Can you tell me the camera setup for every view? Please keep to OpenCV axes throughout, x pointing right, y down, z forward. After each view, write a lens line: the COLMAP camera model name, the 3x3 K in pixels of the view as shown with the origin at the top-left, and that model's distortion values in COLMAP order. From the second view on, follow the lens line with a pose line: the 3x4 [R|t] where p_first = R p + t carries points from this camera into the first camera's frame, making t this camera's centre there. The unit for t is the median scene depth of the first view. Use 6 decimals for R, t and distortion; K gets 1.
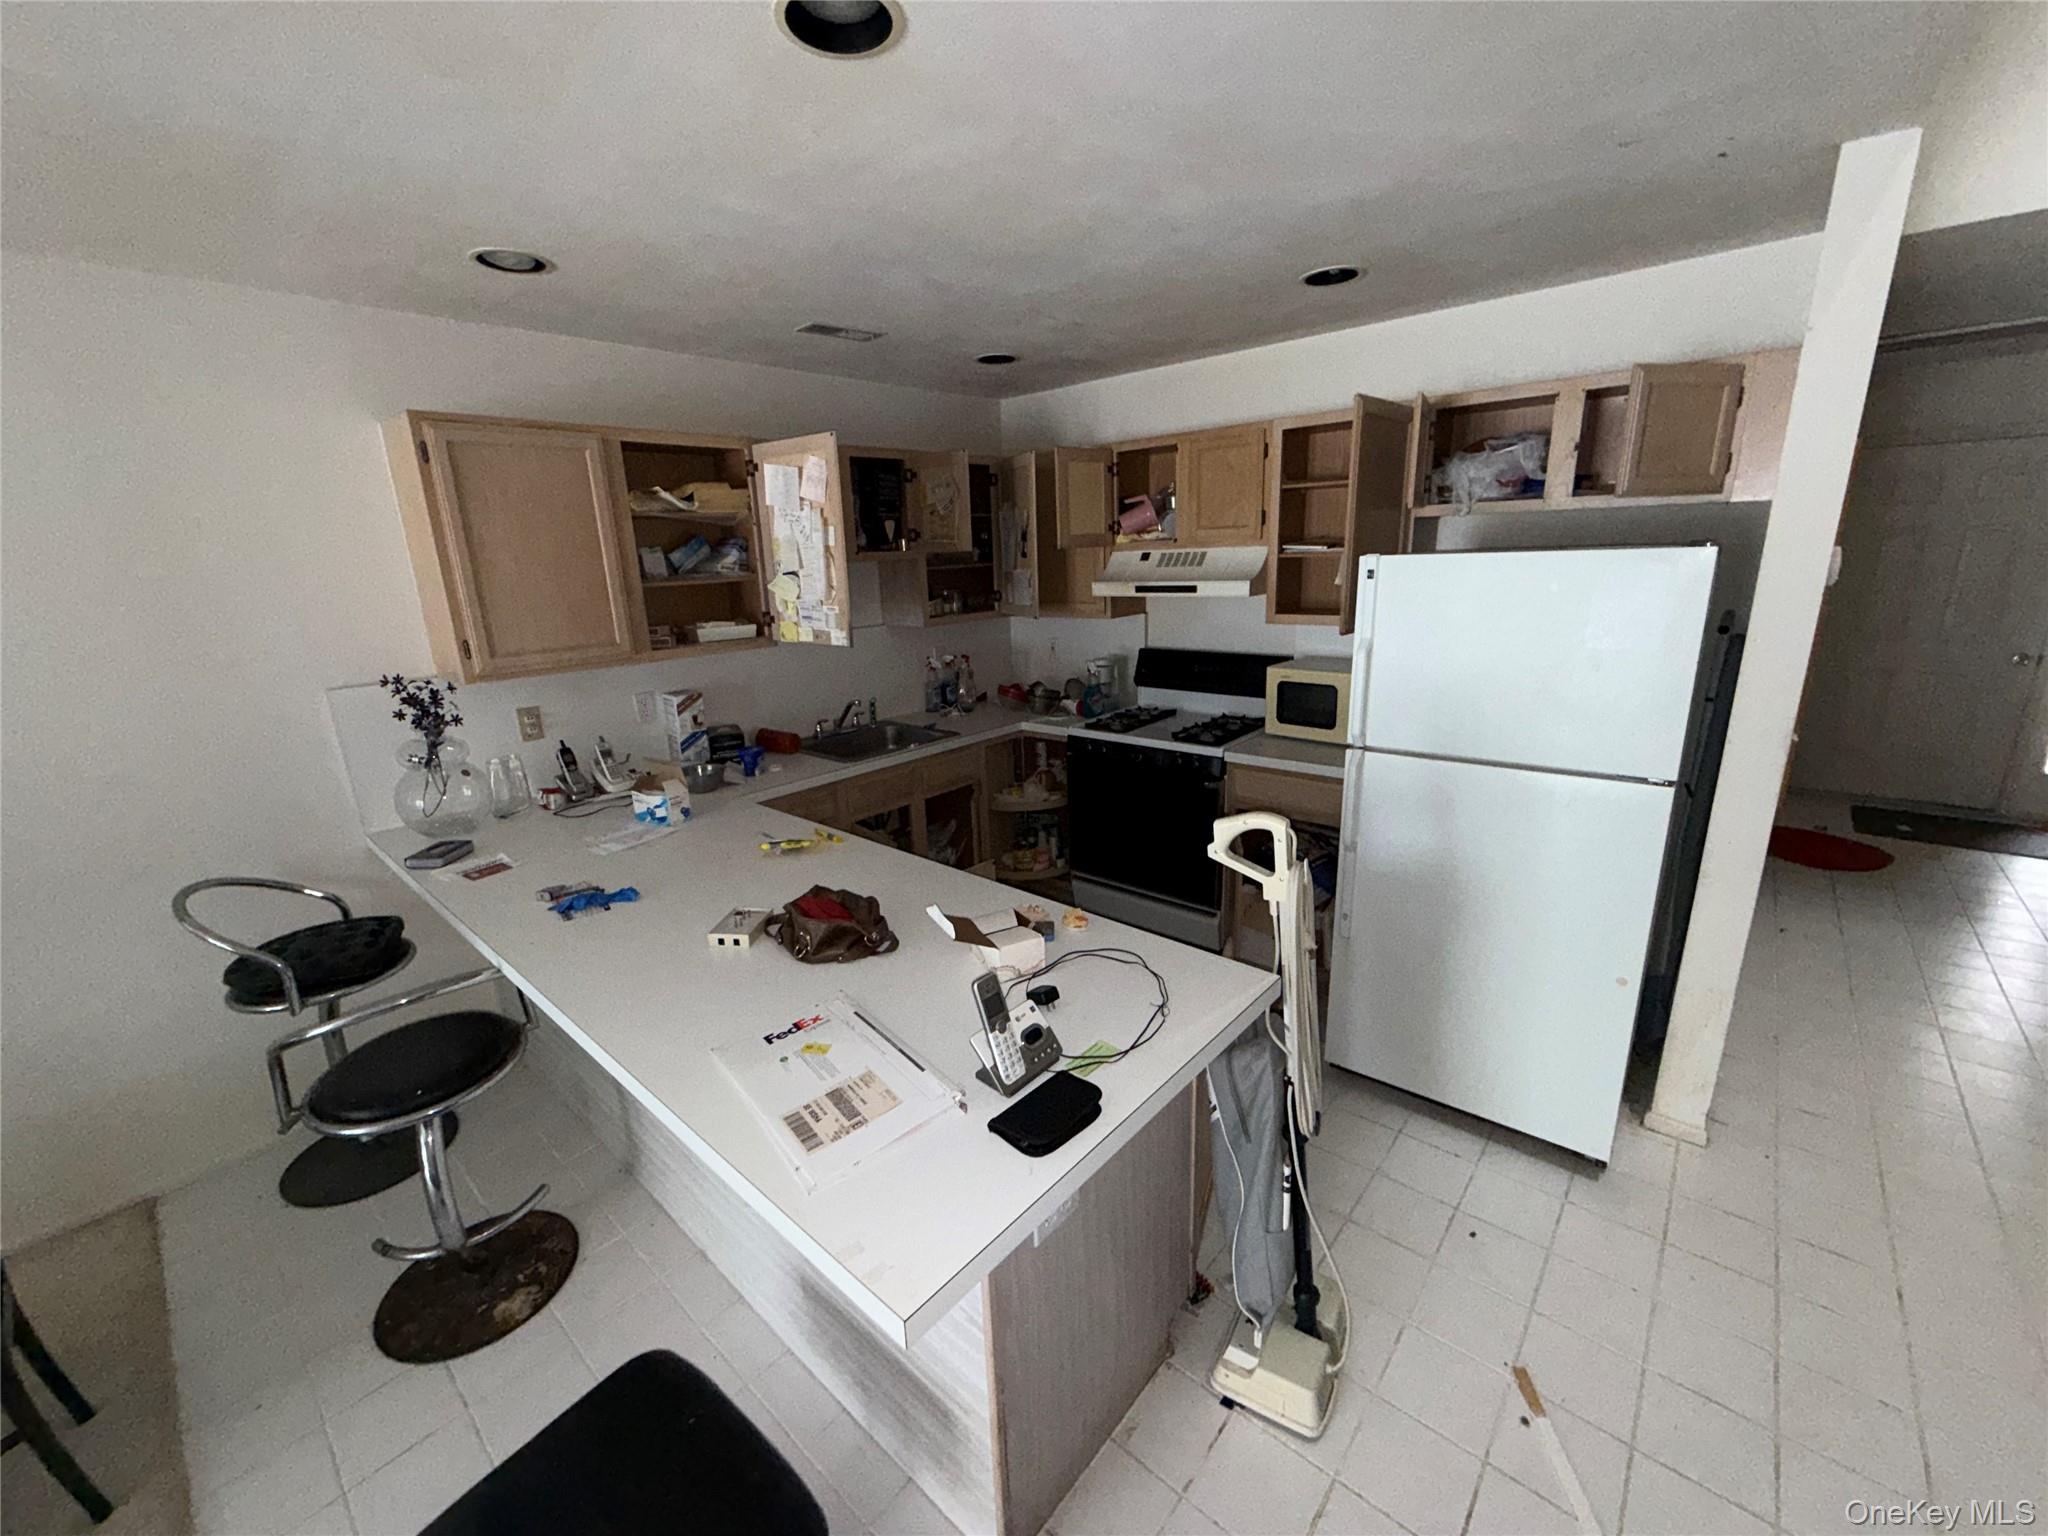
lens RADIAL K [[814.7, 0, 1019.9], [0, 814.7, 772.0], [0, 0, 1]] dist [0.001581, -0.000503]
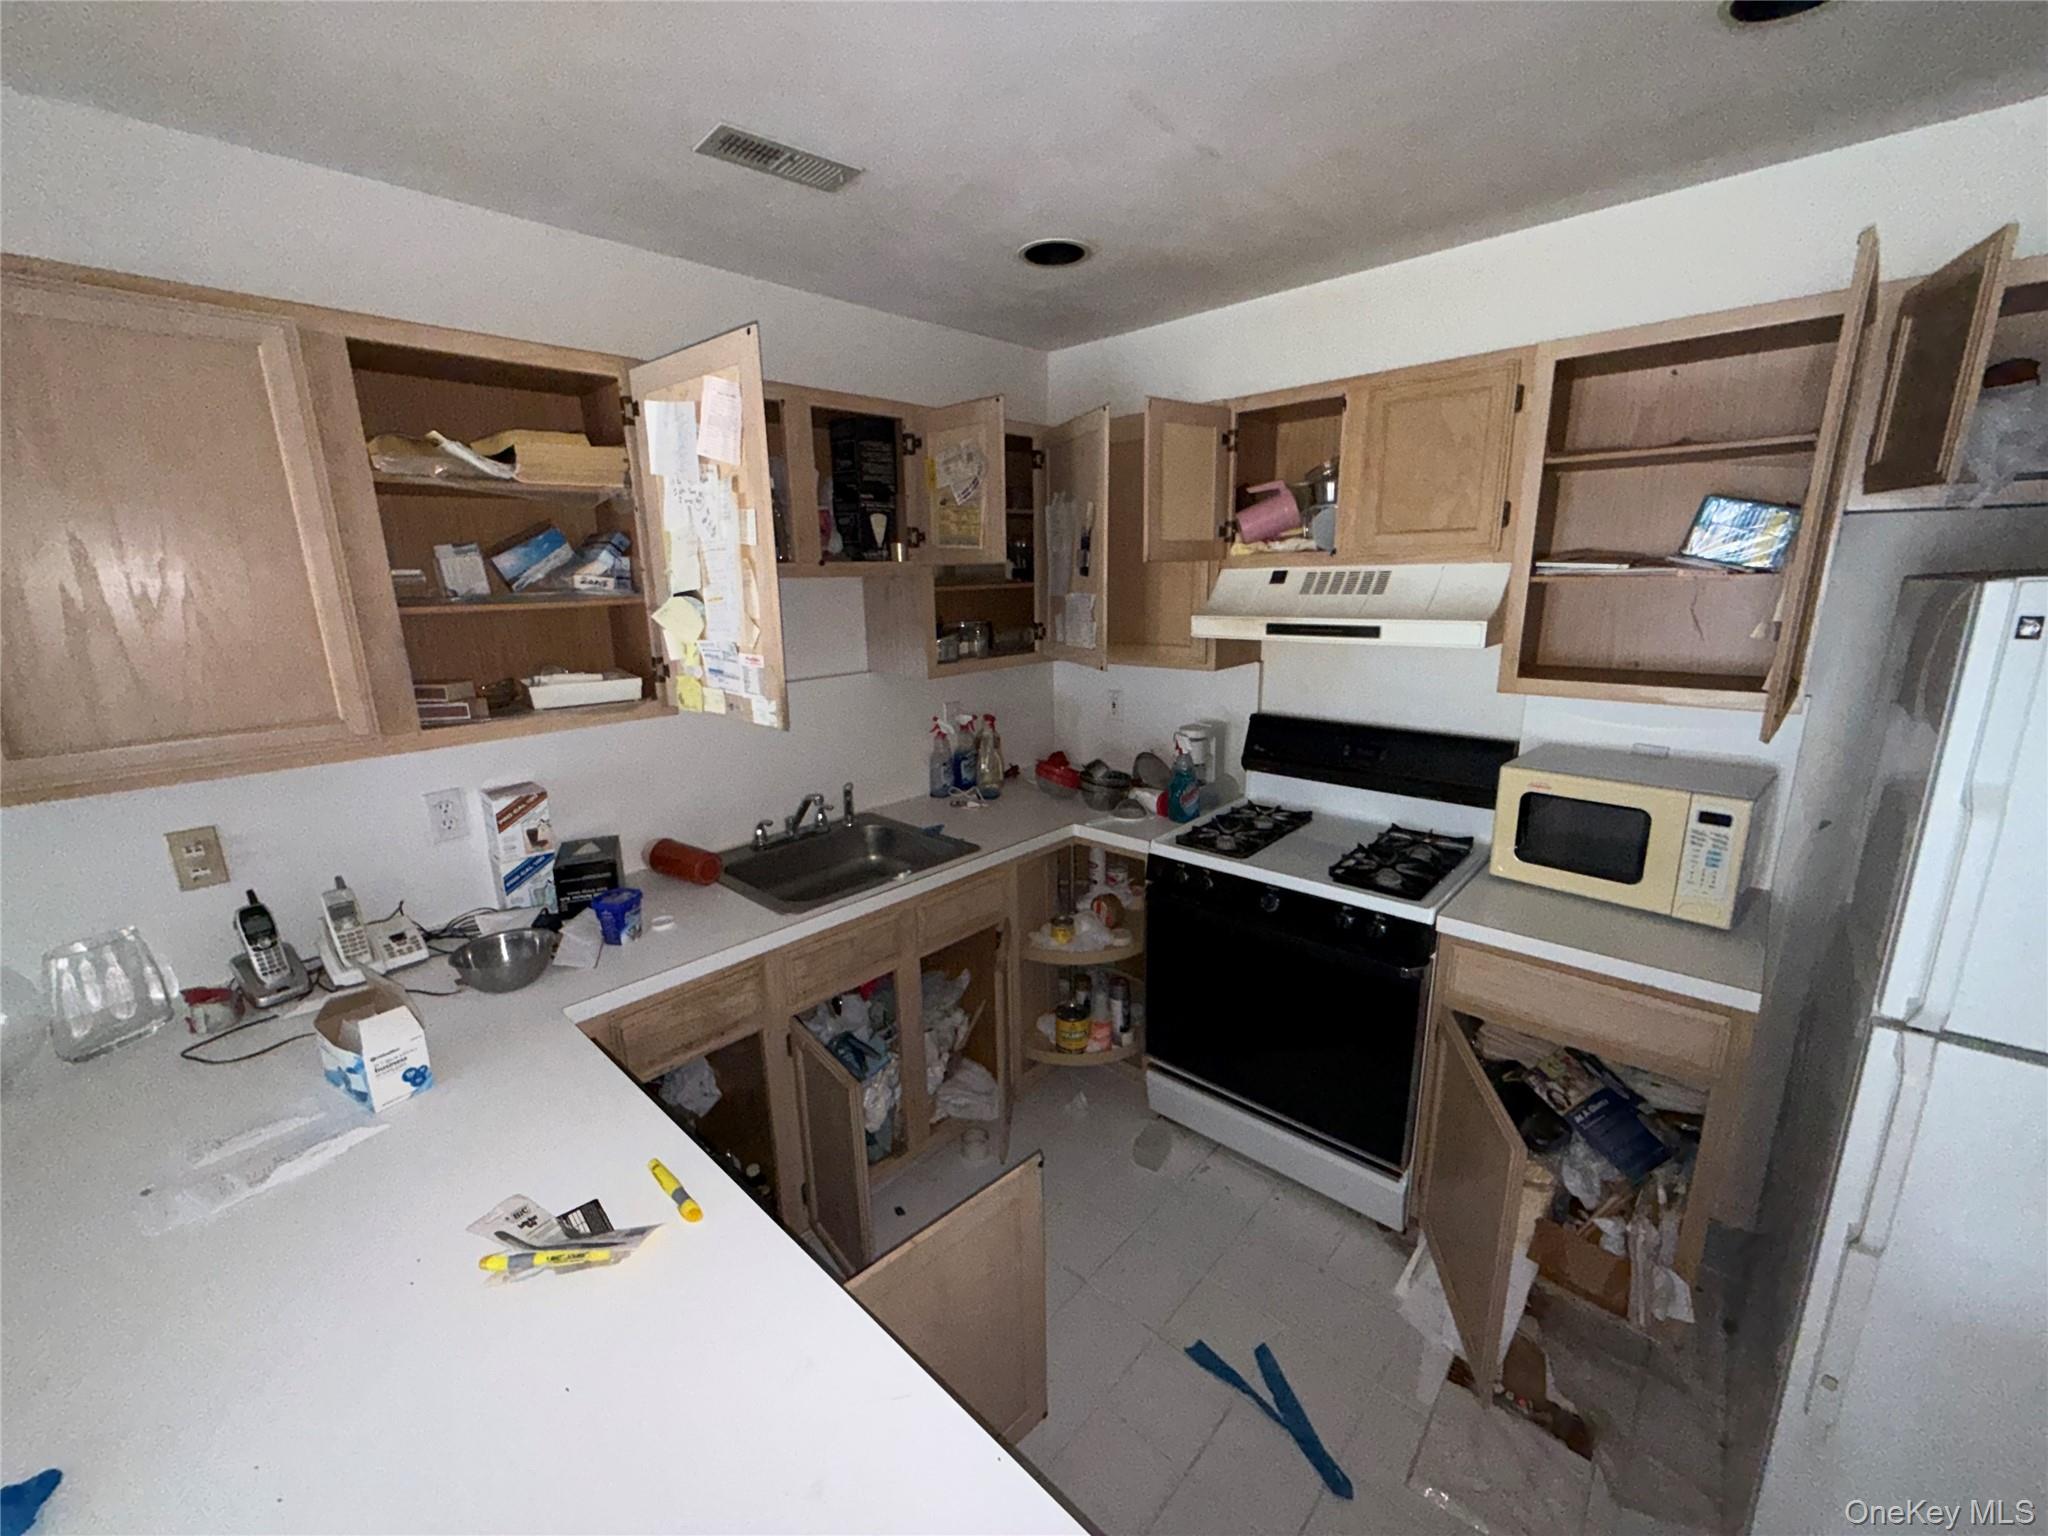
lens RADIAL K [[814.7, 0, 1023.8], [0, 814.7, 768.7], [0, 0, 1]] dist [0.001581, -0.000503]
pose [[0.999618, 0.022575, -0.015944, -0.032032], [-0.023013, 0.999348, -0.027807, -0.098429], [0.015306, 0.028164, 0.999486, 0.386952]]
